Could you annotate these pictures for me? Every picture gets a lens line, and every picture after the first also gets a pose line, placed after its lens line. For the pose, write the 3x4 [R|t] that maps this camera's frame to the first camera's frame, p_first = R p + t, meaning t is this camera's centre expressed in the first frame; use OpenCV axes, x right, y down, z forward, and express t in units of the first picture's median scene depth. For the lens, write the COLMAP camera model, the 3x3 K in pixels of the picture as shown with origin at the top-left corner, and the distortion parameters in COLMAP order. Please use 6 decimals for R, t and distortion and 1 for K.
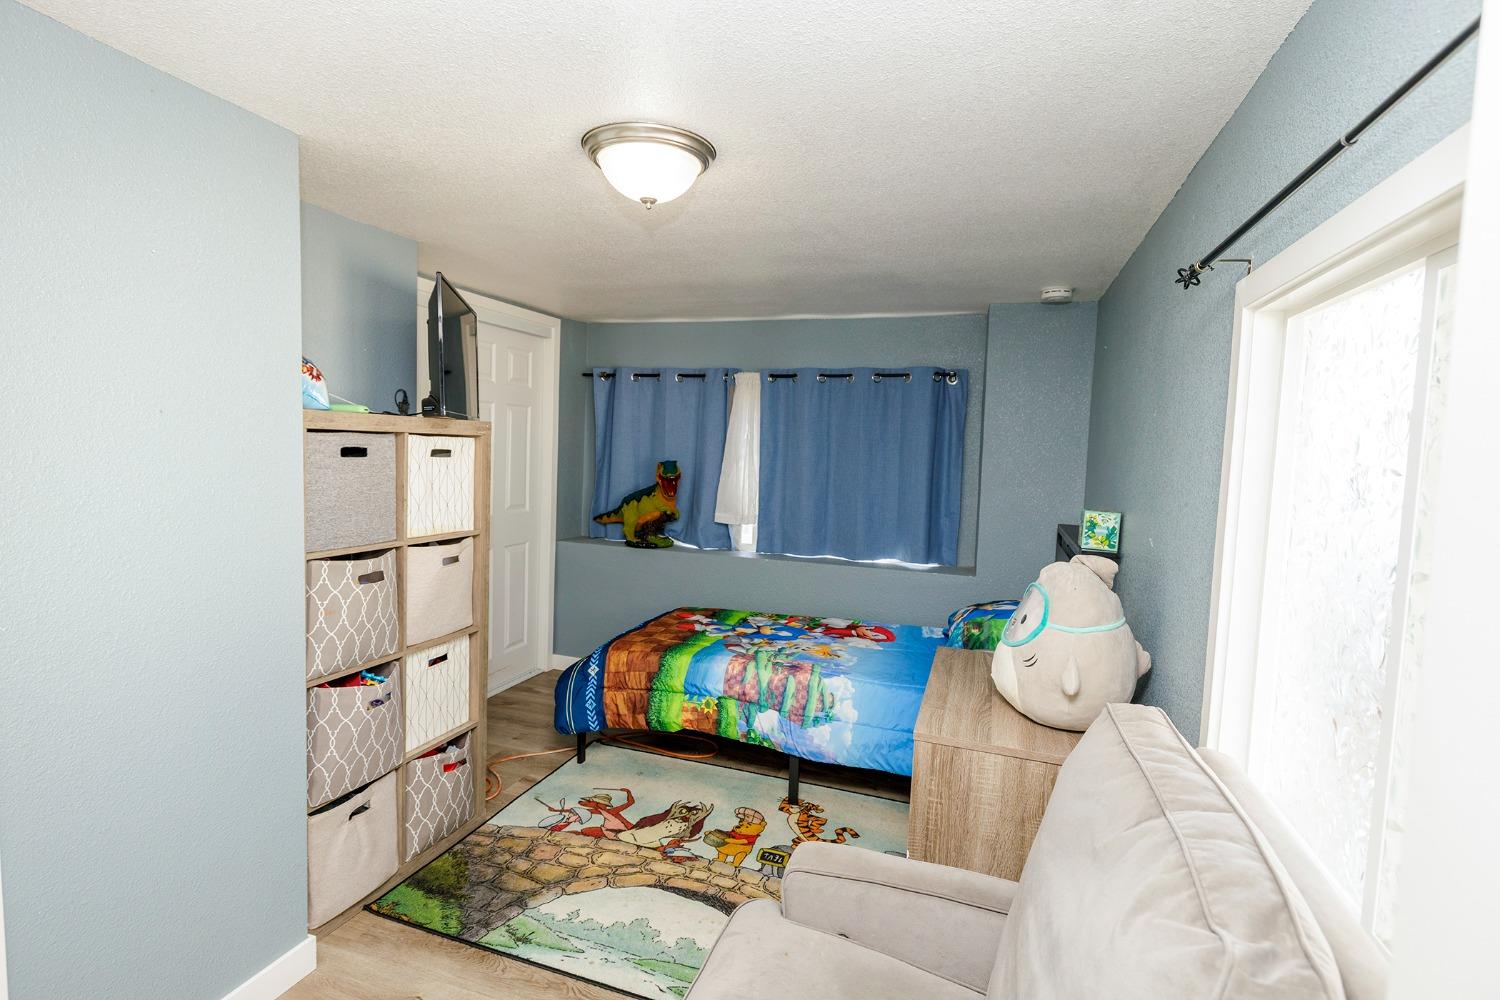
lens RADIAL K [[724.2, 0, 746.2], [0, 724.2, 498.1], [0, 0, 1]] dist [-0.000067, 0.000020]
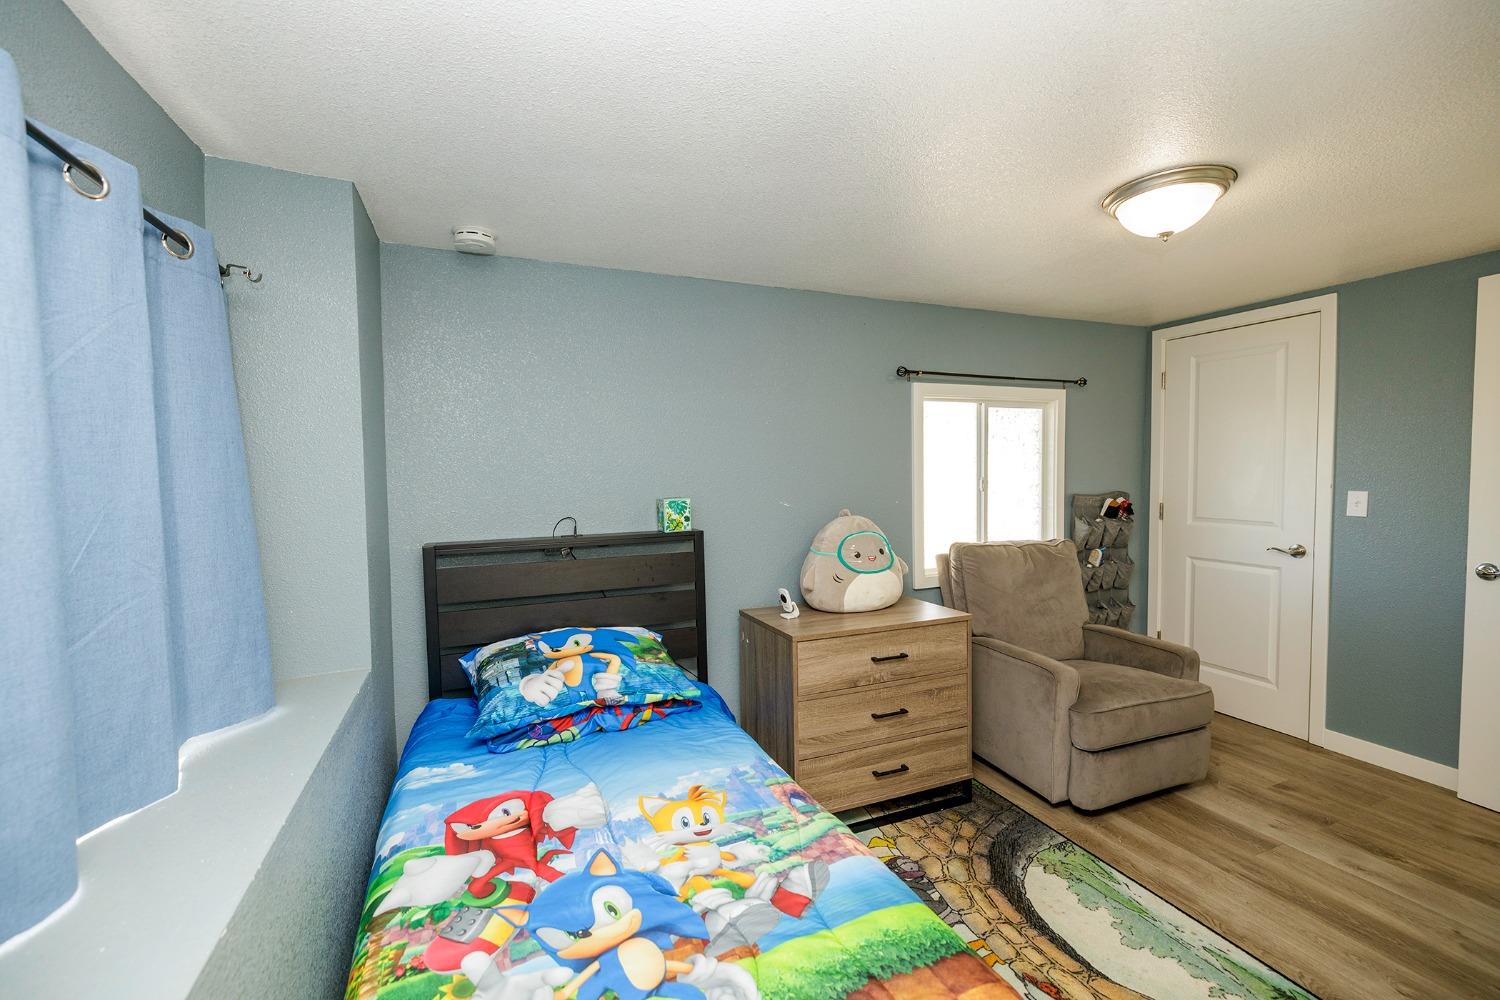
lens RADIAL K [[637.6, 0, 744.6], [0, 637.6, 498.4], [0, 0, 1]] dist [0.002579, 0.000298]
pose [[-0.662106, -0.063582, 0.746709, -0.278779], [0.046113, 0.991050, 0.125276, -0.082149], [-0.747991, 0.117378, -0.653248, 1.296802]]
